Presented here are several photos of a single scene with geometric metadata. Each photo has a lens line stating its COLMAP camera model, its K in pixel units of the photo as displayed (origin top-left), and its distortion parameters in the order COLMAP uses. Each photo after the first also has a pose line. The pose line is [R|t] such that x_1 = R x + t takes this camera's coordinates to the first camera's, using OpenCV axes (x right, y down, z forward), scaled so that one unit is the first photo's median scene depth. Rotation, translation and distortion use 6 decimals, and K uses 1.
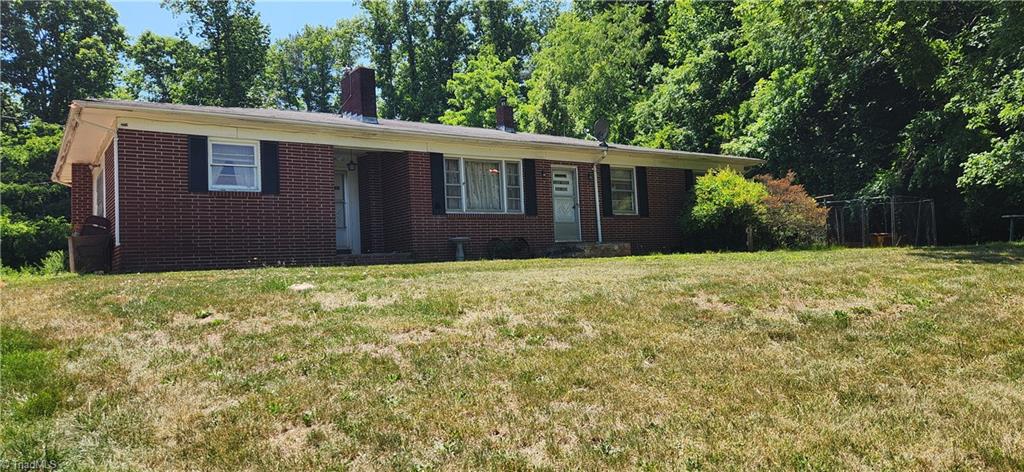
lens RADIAL K [[711.8, 0, 523.2], [0, 711.8, 235.4], [0, 0, 1]] dist [0.085579, -0.061652]
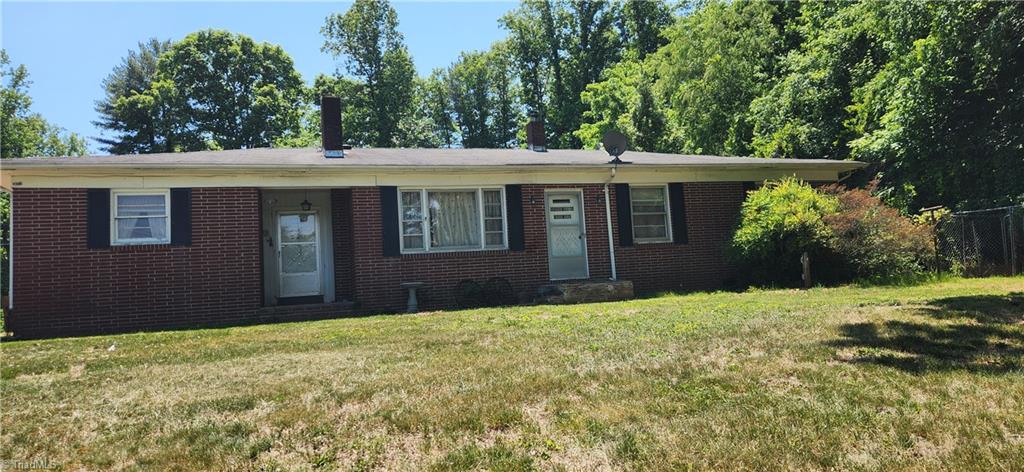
lens RADIAL K [[711.8, 0, 523.2], [0, 711.8, 235.4], [0, 0, 1]] dist [0.085579, -0.061652]
pose [[0.955741, -0.036280, -0.291964, 0.167262], [0.032378, 0.999310, -0.018187, -0.018957], [0.292422, 0.007929, 0.956256, 0.115365]]
